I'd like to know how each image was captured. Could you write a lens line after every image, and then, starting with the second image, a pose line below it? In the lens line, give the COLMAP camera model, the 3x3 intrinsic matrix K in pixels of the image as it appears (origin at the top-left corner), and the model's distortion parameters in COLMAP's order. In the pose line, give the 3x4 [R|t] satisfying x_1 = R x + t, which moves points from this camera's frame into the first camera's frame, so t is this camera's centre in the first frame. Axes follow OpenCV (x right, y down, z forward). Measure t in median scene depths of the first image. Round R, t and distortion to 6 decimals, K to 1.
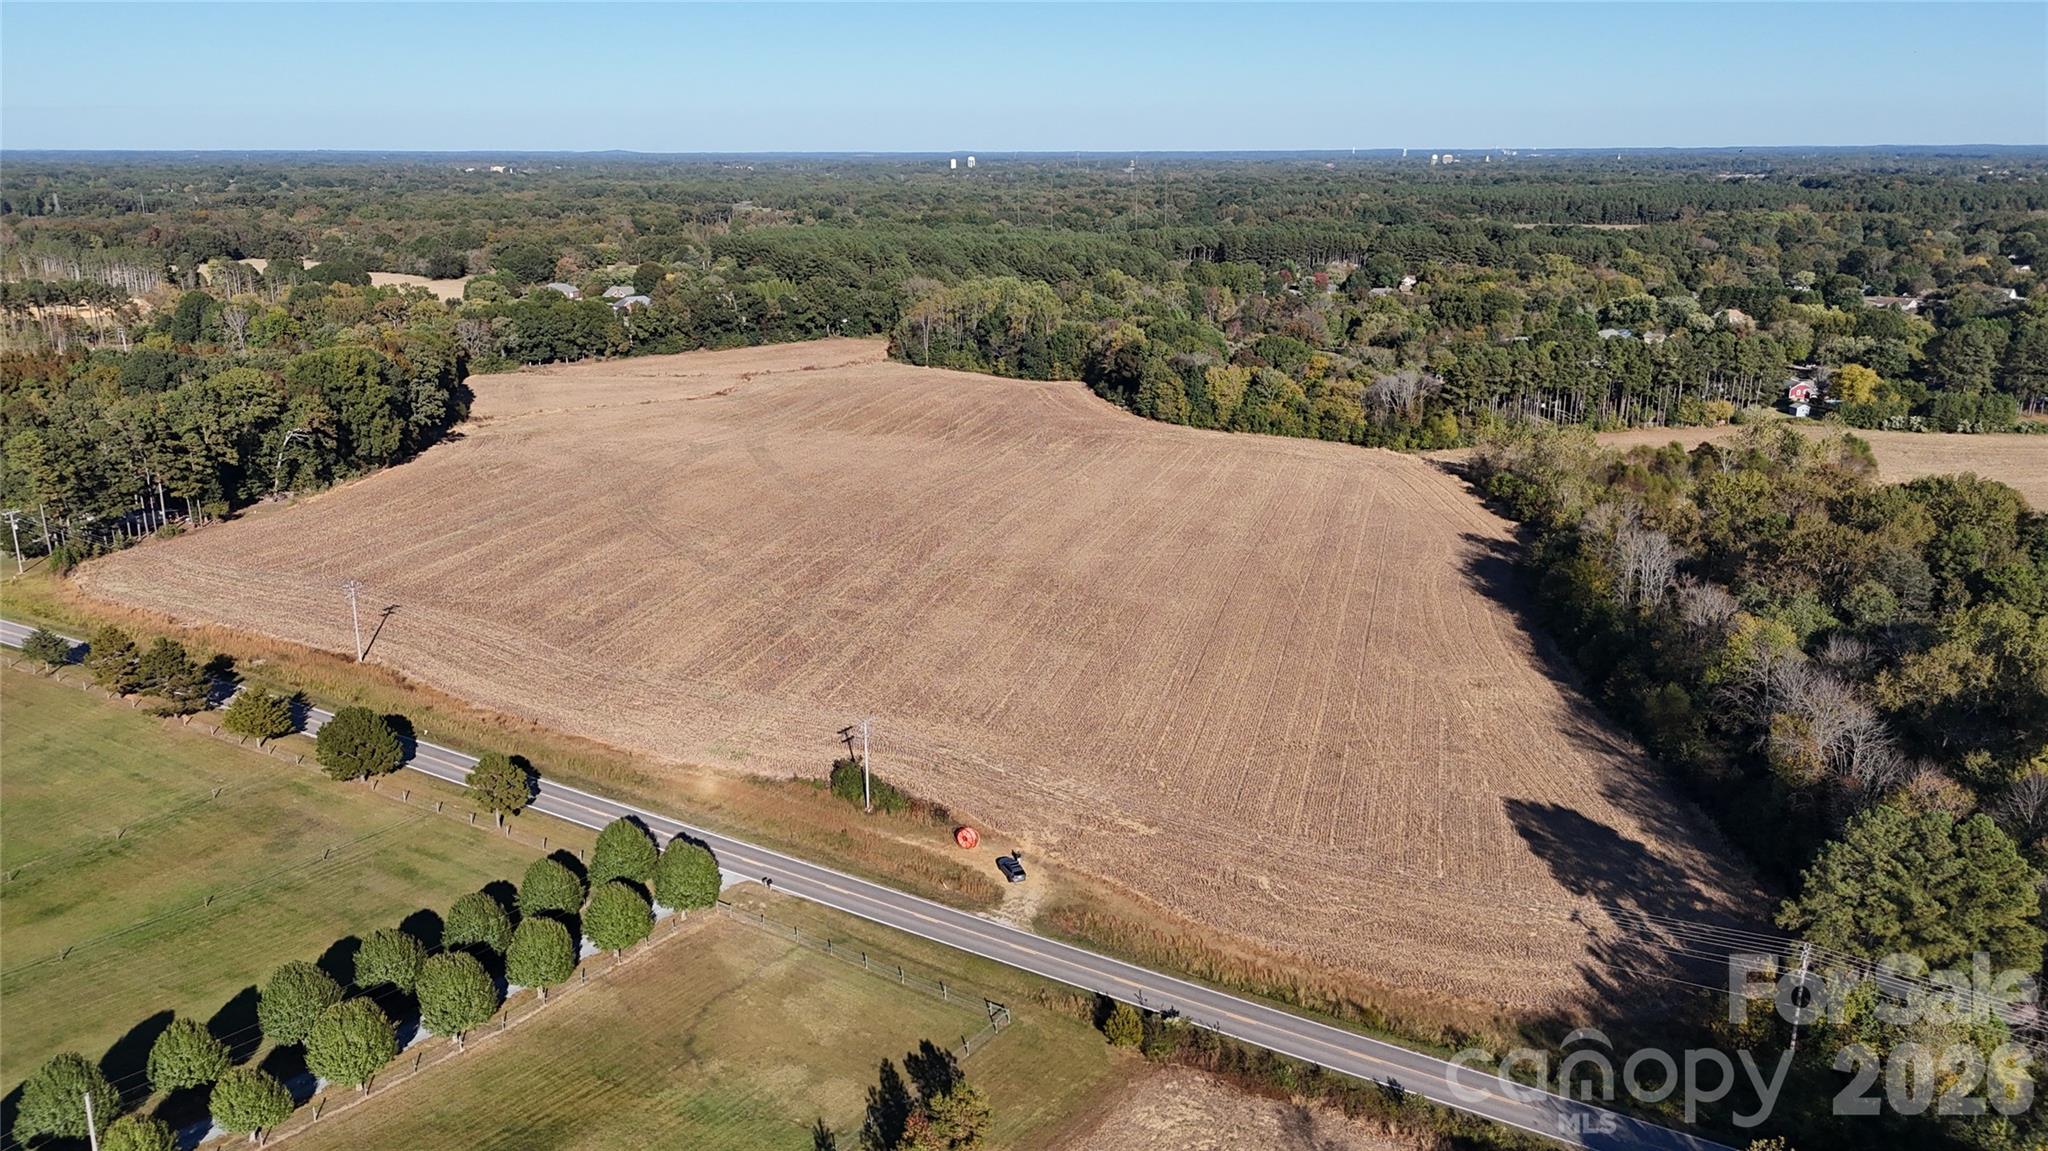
lens RADIAL K [[1522.4, 0, 1032.5], [0, 1522.4, 582.5], [0, 0, 1]] dist [0.074625, -0.073030]
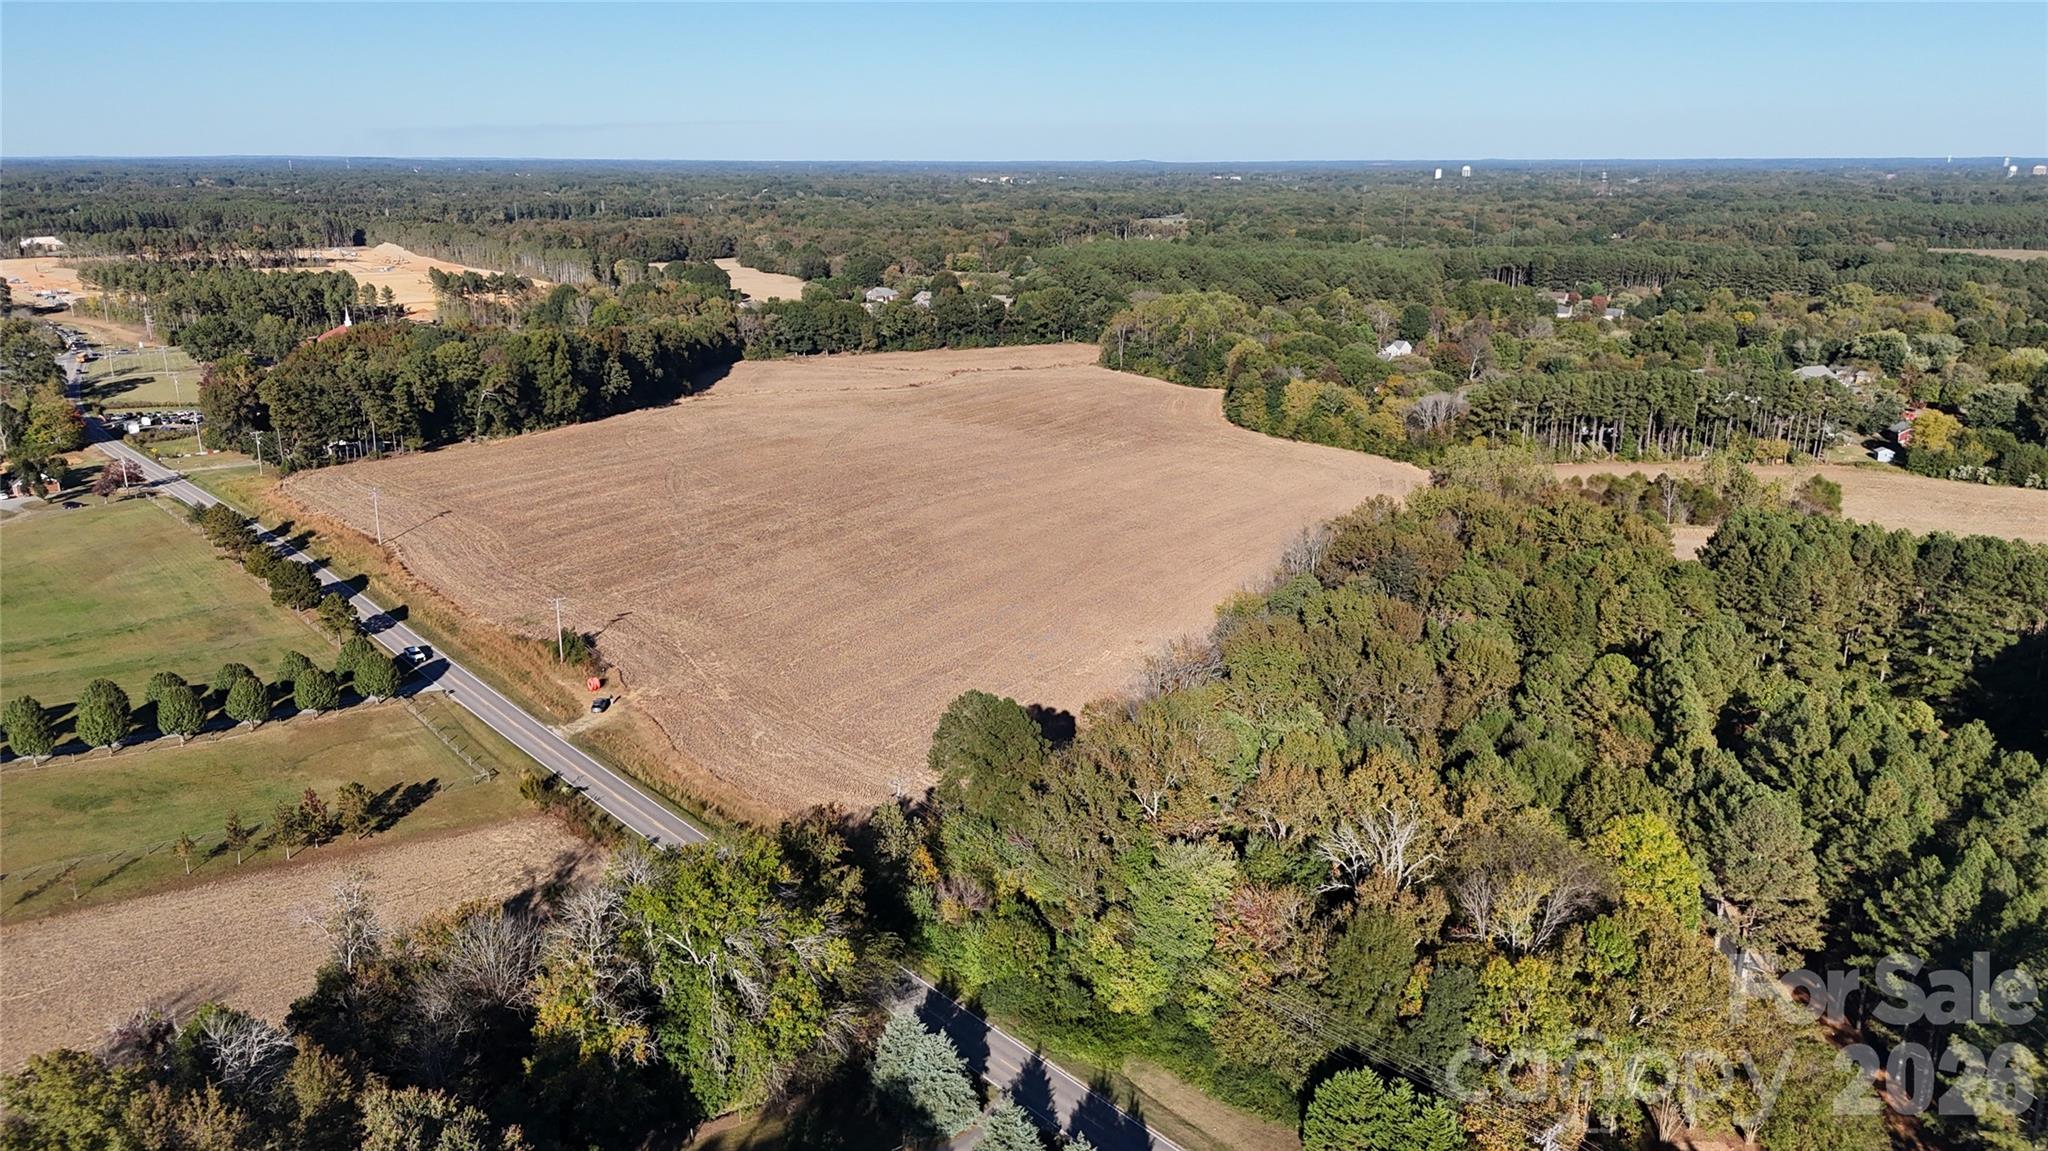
lens RADIAL K [[1522.4, 0, 1027.7], [0, 1522.4, 587.1], [0, 0, 1]] dist [0.074625, -0.073030]
pose [[0.944303, 0.092344, -0.315856, 0.319660], [-0.092963, 0.995583, 0.013141, 0.008639], [0.315674, 0.016954, 0.948716, -0.093947]]
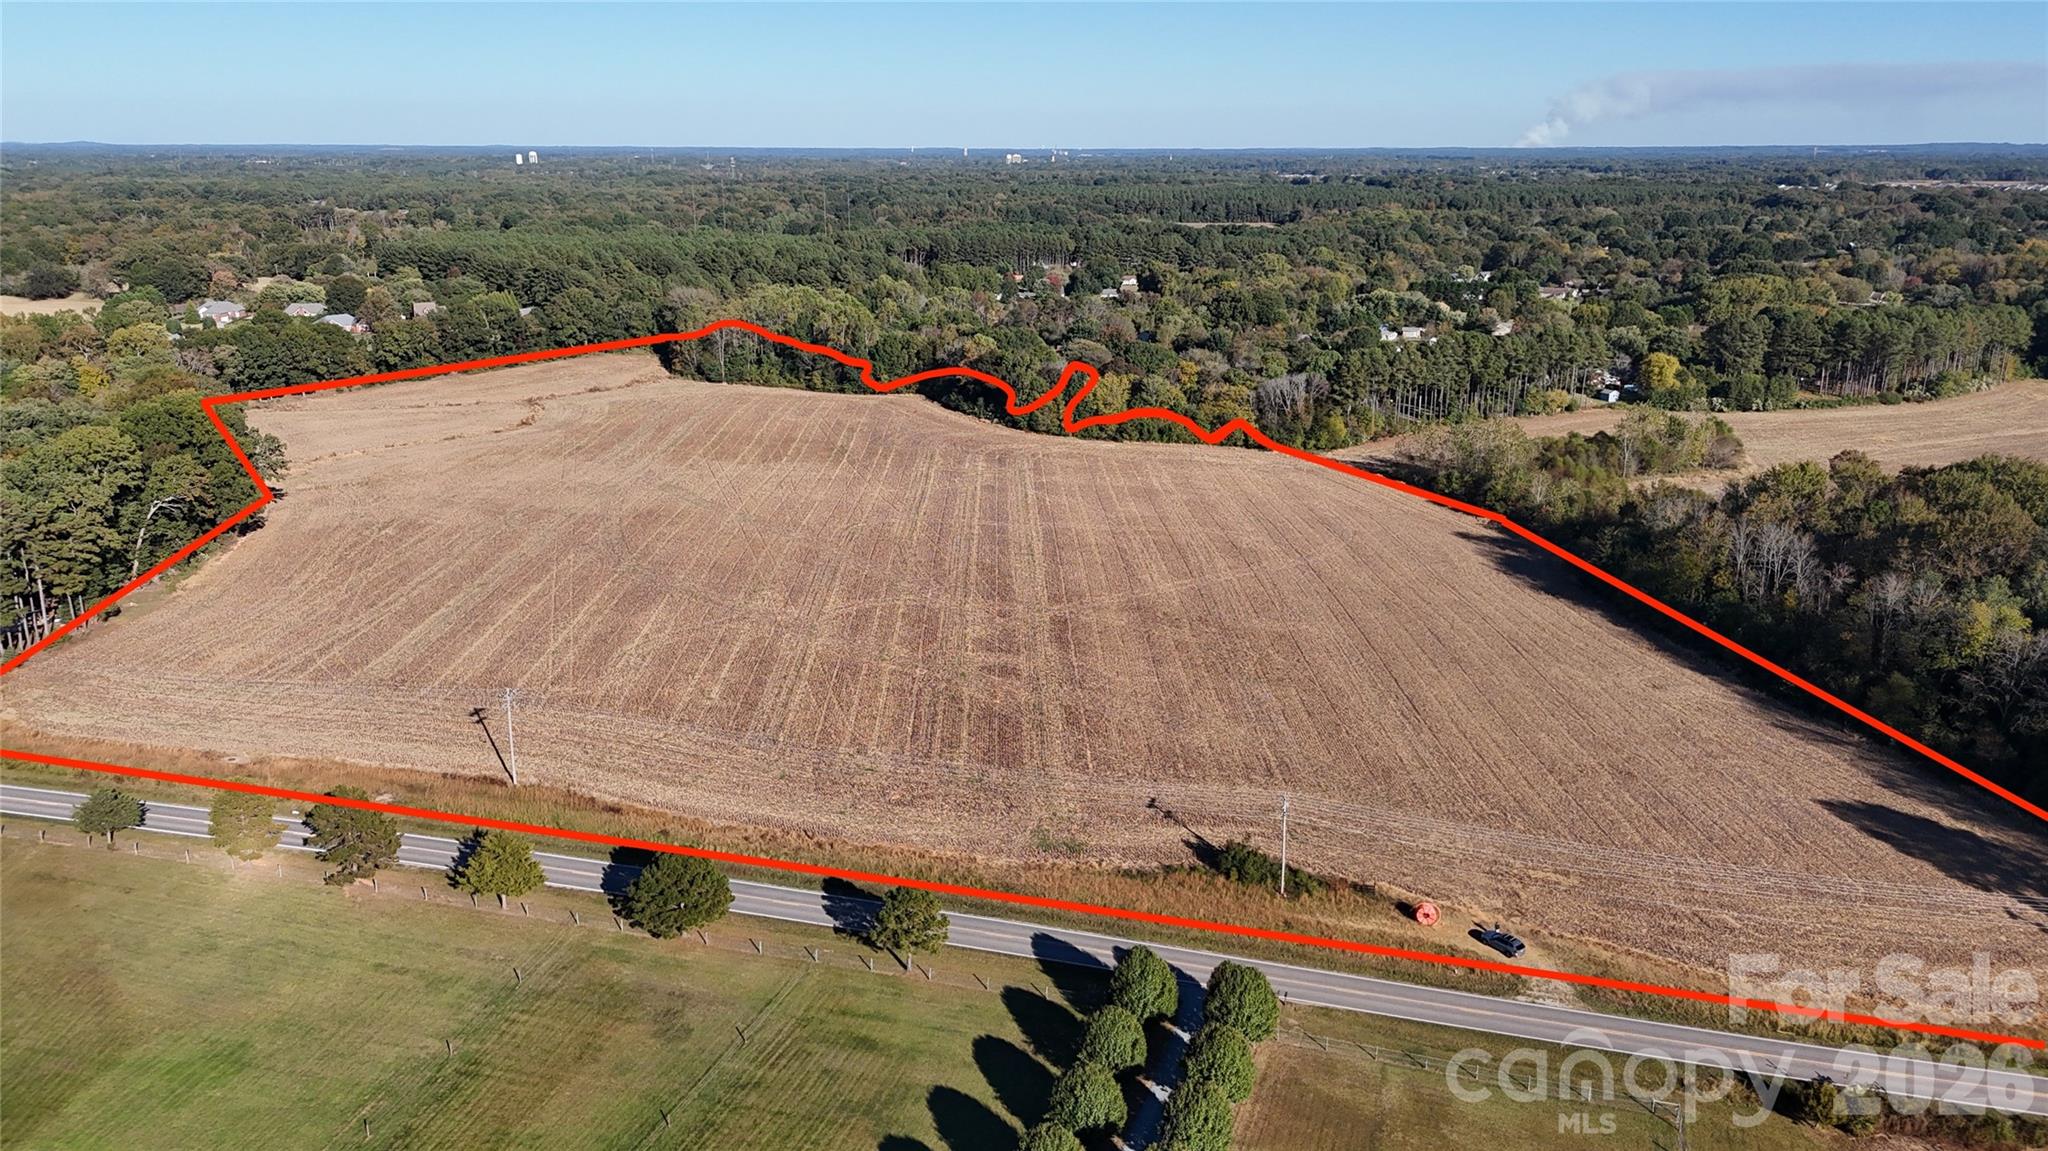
lens RADIAL K [[1522.4, 0, 1036.5], [0, 1522.4, 583.8], [0, 0, 1]] dist [0.074625, -0.073030]
pose [[0.959588, -0.074223, 0.271442, -0.206070], [0.073470, 0.997213, 0.012951, -0.024452], [-0.271647, 0.007515, 0.962368, 0.070281]]
